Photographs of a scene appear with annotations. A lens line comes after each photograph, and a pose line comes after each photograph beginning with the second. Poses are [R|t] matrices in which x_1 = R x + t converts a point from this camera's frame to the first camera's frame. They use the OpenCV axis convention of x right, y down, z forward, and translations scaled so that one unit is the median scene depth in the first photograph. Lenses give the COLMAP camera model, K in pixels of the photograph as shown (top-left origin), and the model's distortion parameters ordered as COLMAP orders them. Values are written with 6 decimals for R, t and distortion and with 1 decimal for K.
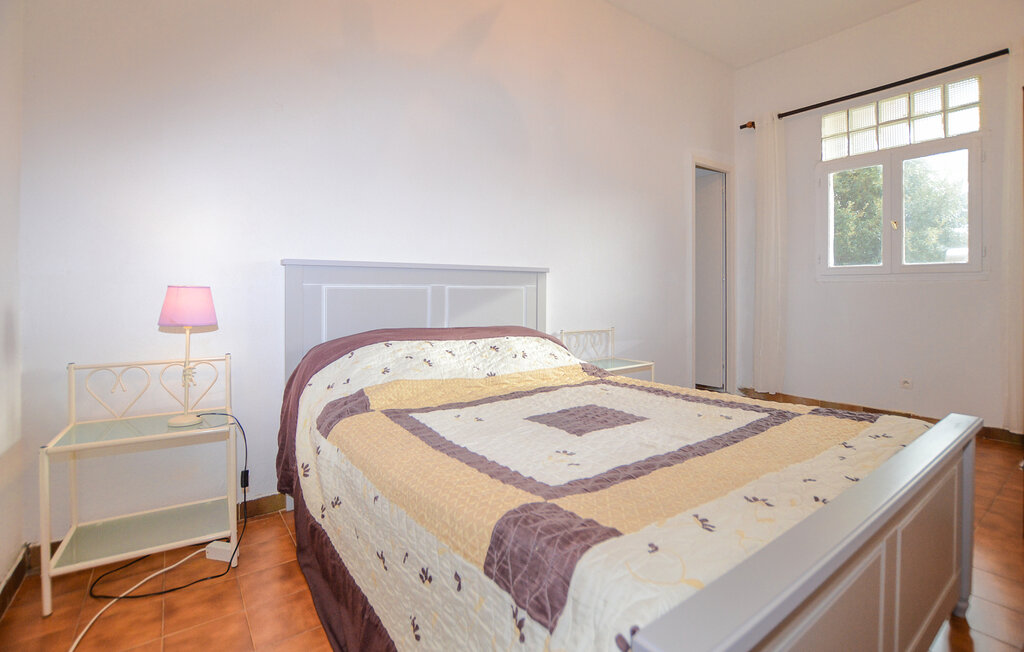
lens RADIAL K [[474.7, 0, 524.9], [0, 474.7, 325.9], [0, 0, 1]] dist [-0.001050, -0.000098]
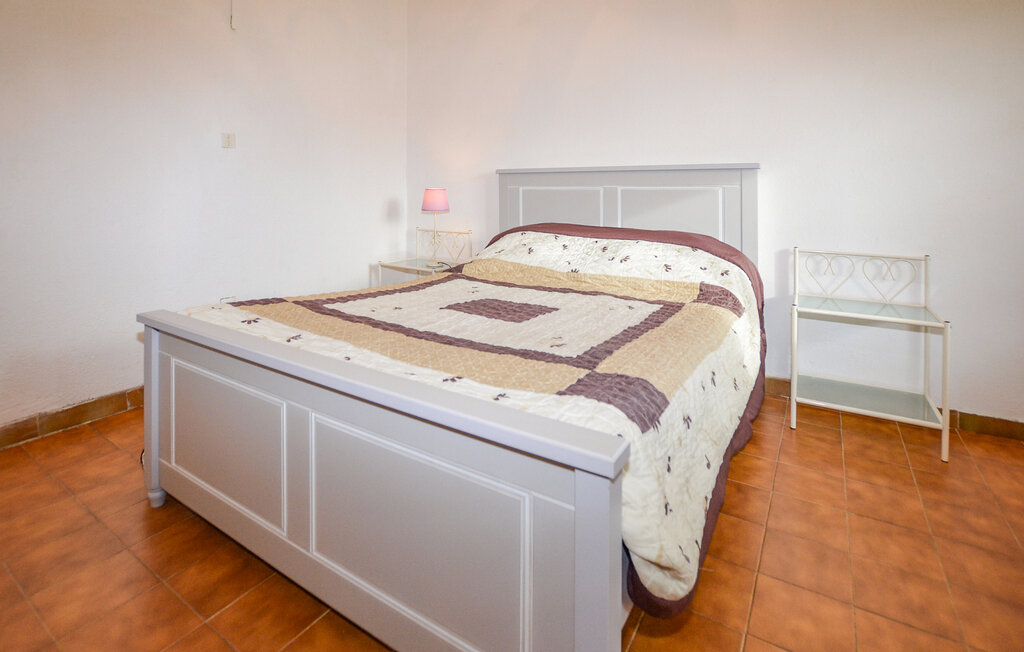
lens RADIAL K [[474.7, 0, 524.9], [0, 474.7, 325.9], [0, 0, 1]] dist [-0.001050, -0.000098]
pose [[0.374034, 0.252625, -0.892345, 0.868744], [-0.073915, 0.967244, 0.242848, -0.031100], [0.924465, -0.024876, 0.380455, 0.460015]]
